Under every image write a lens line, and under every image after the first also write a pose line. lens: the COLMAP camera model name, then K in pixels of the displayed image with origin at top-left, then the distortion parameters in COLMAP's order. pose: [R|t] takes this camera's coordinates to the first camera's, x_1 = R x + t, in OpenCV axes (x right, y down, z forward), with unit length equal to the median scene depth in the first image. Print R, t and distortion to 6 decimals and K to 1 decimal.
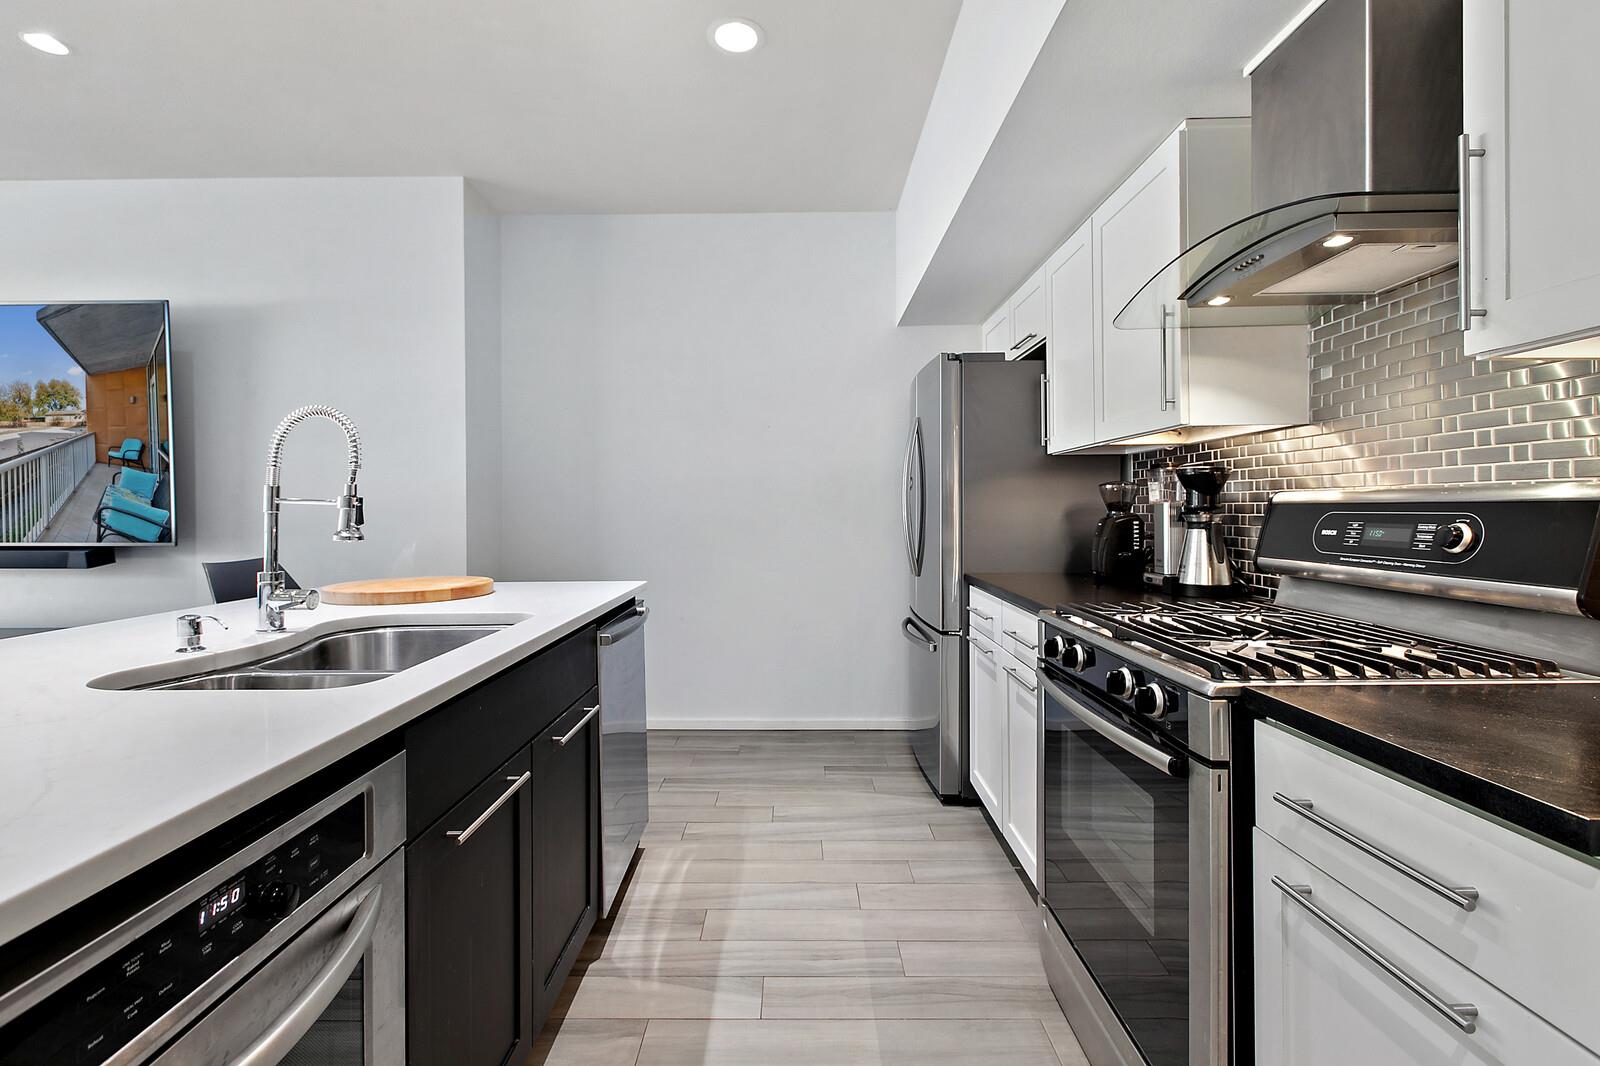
lens RADIAL K [[719.6, 0, 799.4], [0, 719.6, 511.2], [0, 0, 1]] dist [0.001812, -0.001199]
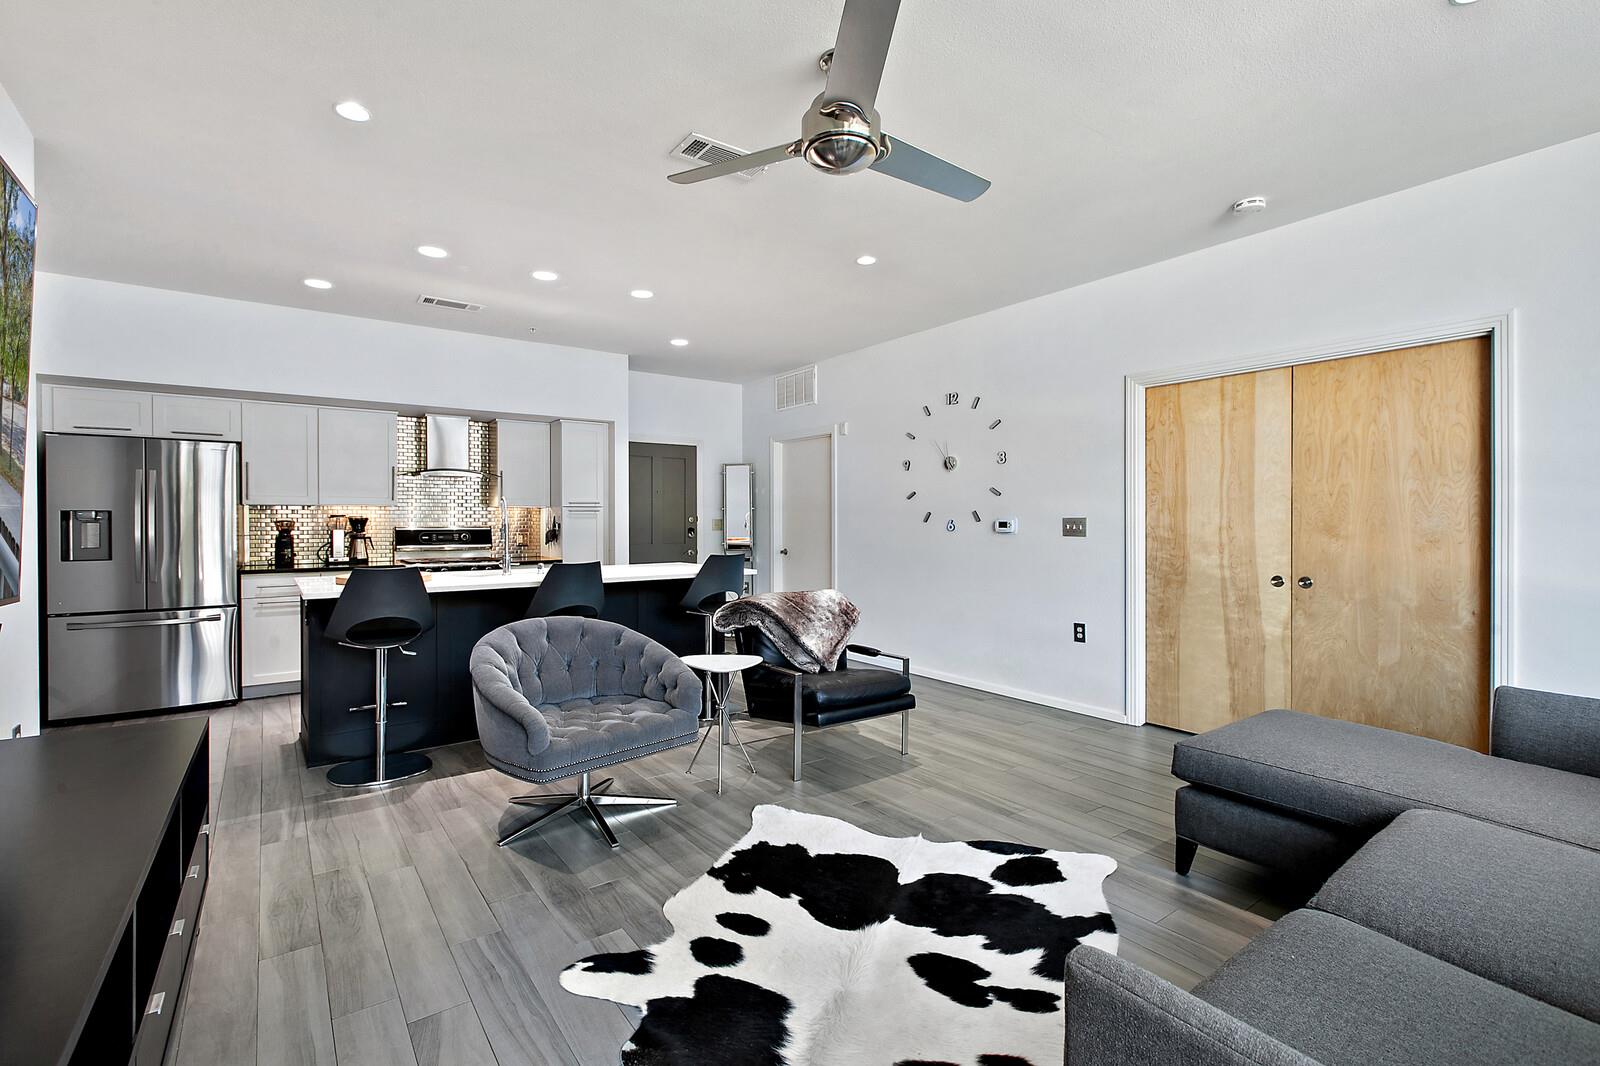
lens RADIAL K [[719.6, 0, 790.8], [0, 719.6, 526.4], [0, 0, 1]] dist [0.001812, -0.001199]
pose [[-0.589623, 0.003629, 0.807670, -1.703039], [0.009984, 0.999946, 0.002796, -0.010259], [-0.807617, 0.009713, -0.589628, 0.811713]]
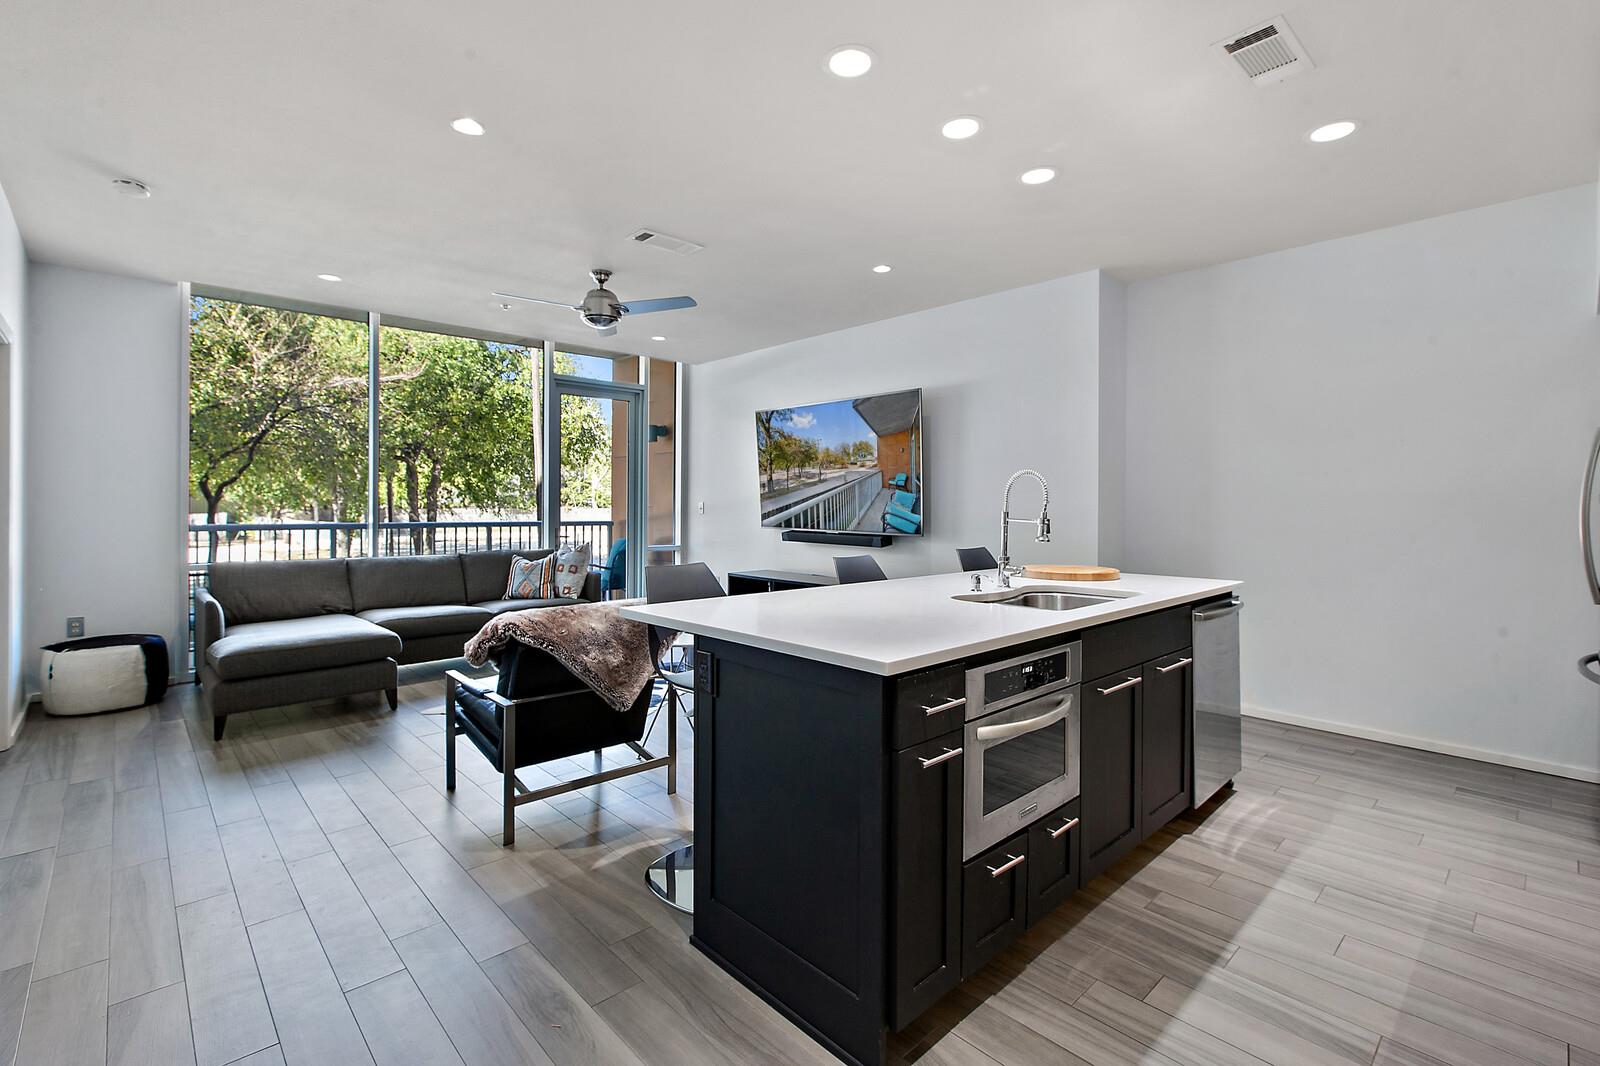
lens RADIAL K [[719.6, 0, 785.5], [0, 719.6, 506.9], [0, 0, 1]] dist [0.001812, -0.001199]
pose [[0.673872, 0.009352, -0.738789, 0.137445], [-0.010428, 0.999941, 0.003146, -0.022188], [0.738774, 0.005584, 0.673930, -0.340582]]
